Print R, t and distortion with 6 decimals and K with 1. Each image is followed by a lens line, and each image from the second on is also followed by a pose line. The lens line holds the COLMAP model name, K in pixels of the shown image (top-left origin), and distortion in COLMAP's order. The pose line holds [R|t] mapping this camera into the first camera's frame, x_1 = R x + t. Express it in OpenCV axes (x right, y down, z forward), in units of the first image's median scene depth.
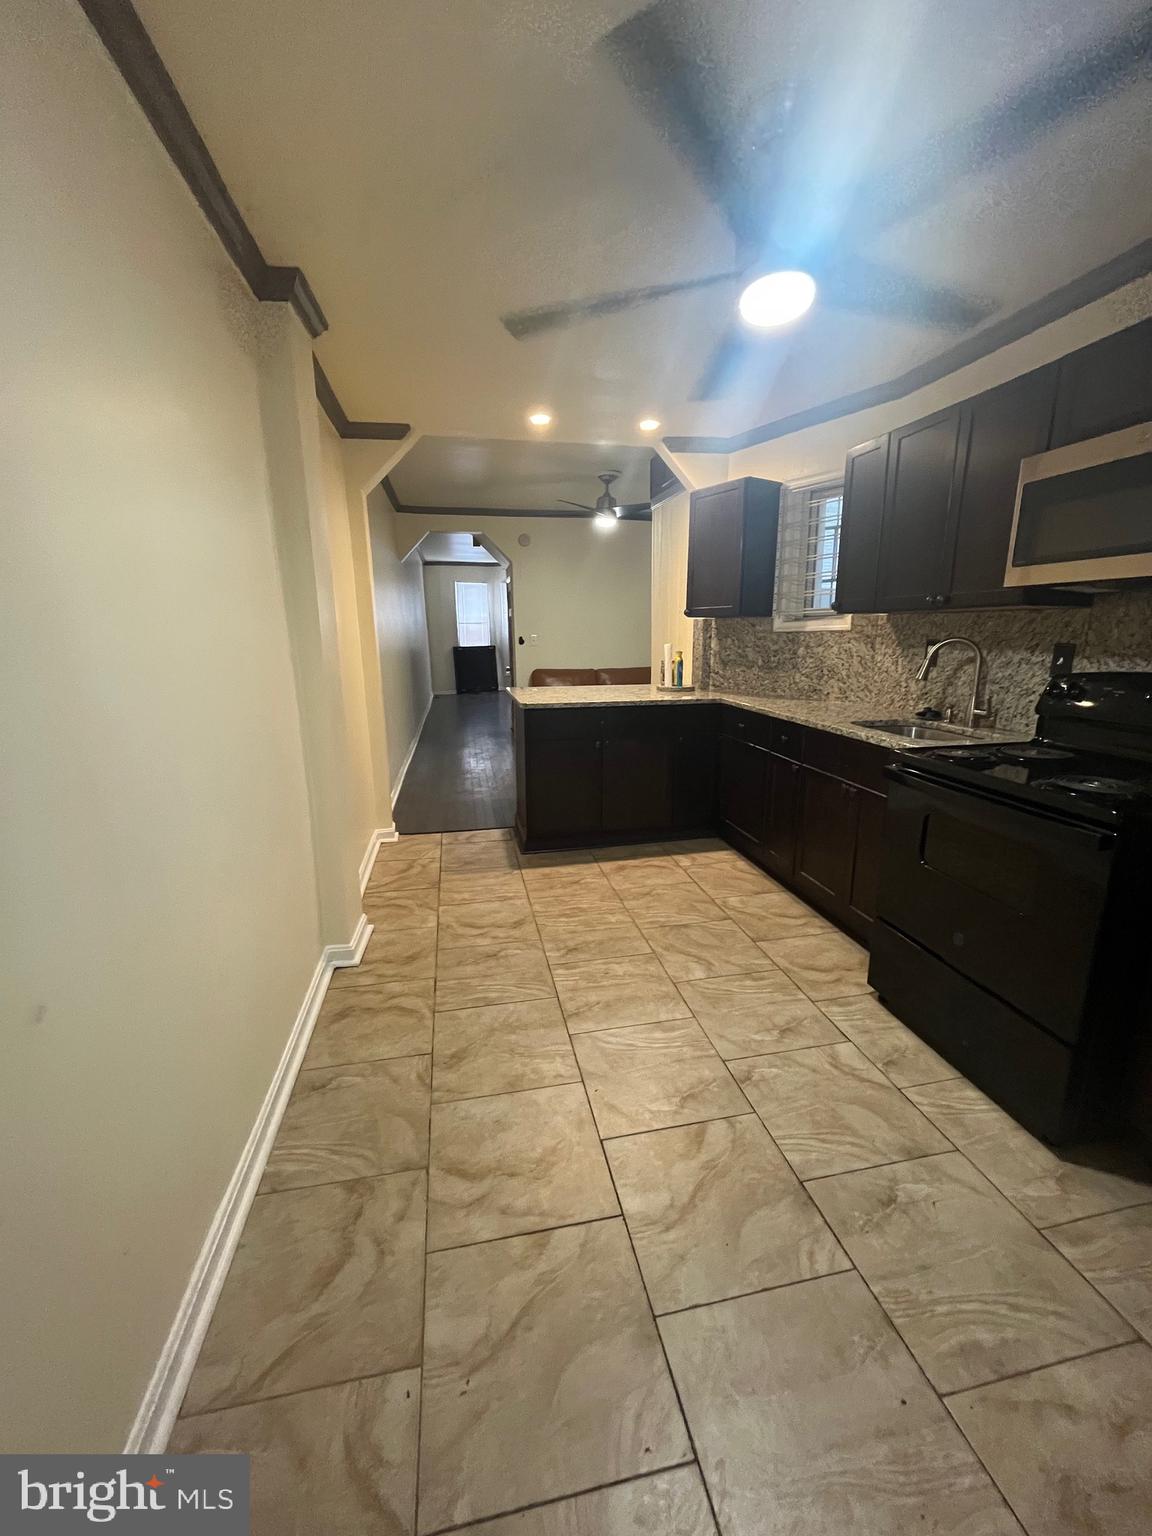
lens RADIAL K [[616.6, 0, 578.3], [0, 616.6, 767.5], [0, 0, 1]] dist [-0.002535, -0.000391]
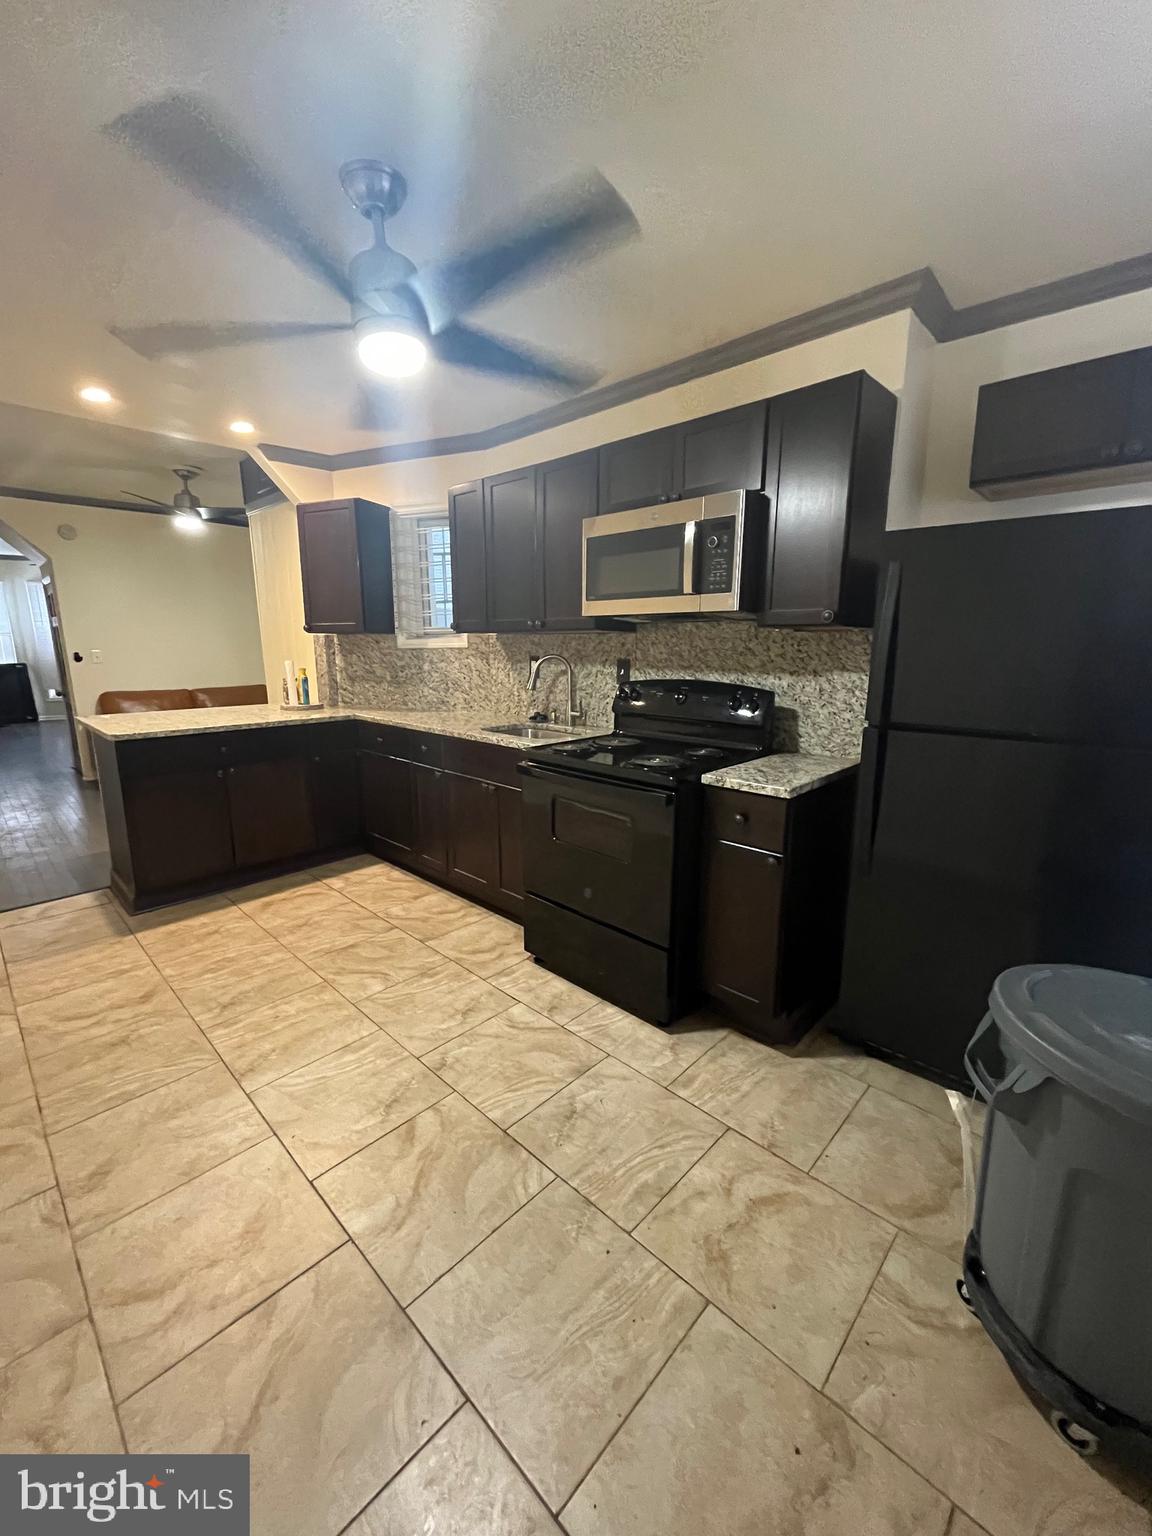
lens RADIAL K [[616.6, 0, 574.1], [0, 616.6, 767.8], [0, 0, 1]] dist [-0.002535, -0.000391]
pose [[0.824680, -0.105680, 0.555639, -0.056607], [0.117241, 0.992992, 0.014852, 0.000718], [-0.553315, 0.052896, 0.831291, -0.034543]]
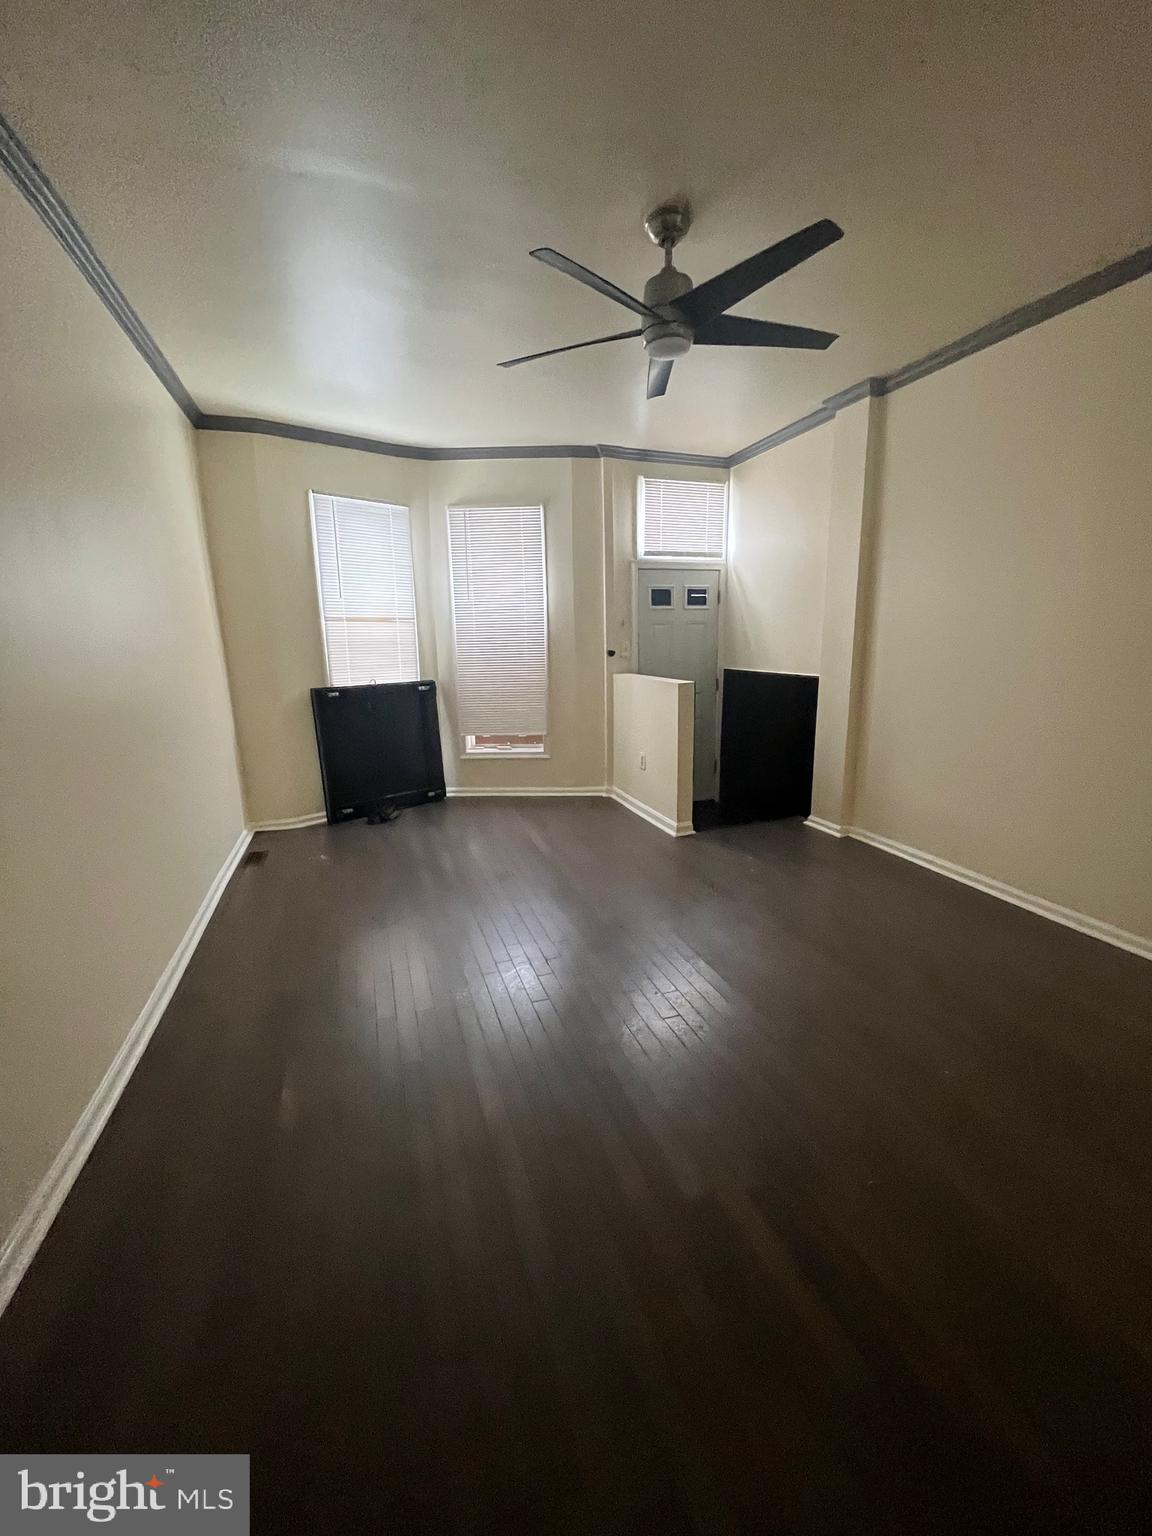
lens RADIAL K [[616.6, 0, 581.1], [0, 616.6, 766.7], [0, 0, 1]] dist [-0.002535, -0.000391]
pose [[0.988708, -0.036620, 0.145311, -0.522094], [0.039974, 0.998996, -0.020223, -0.686224], [-0.144425, 0.025803, 0.989179, 3.160742]]
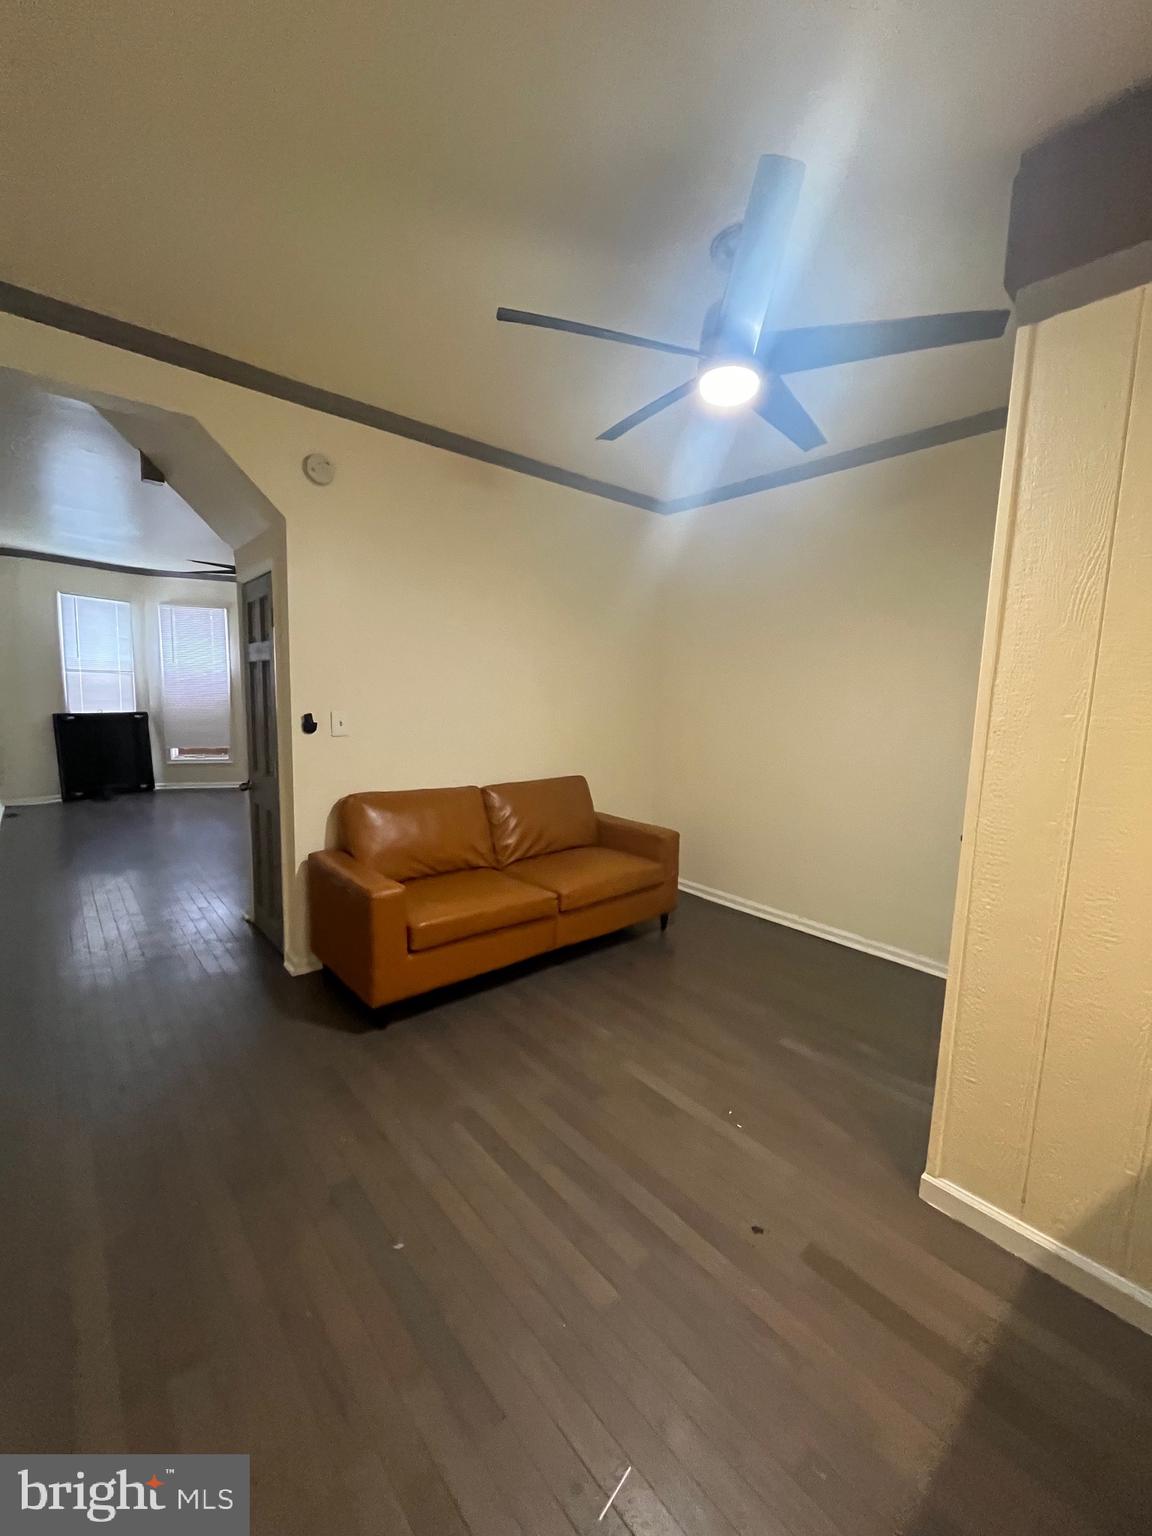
lens RADIAL K [[616.6, 0, 570.8], [0, 616.6, 769.5], [0, 0, 1]] dist [-0.002535, -0.000391]
pose [[0.867675, -0.027912, 0.496347, -0.400270], [0.073243, 0.994704, -0.072102, -0.385152], [-0.491706, 0.098915, 0.865125, 1.647718]]
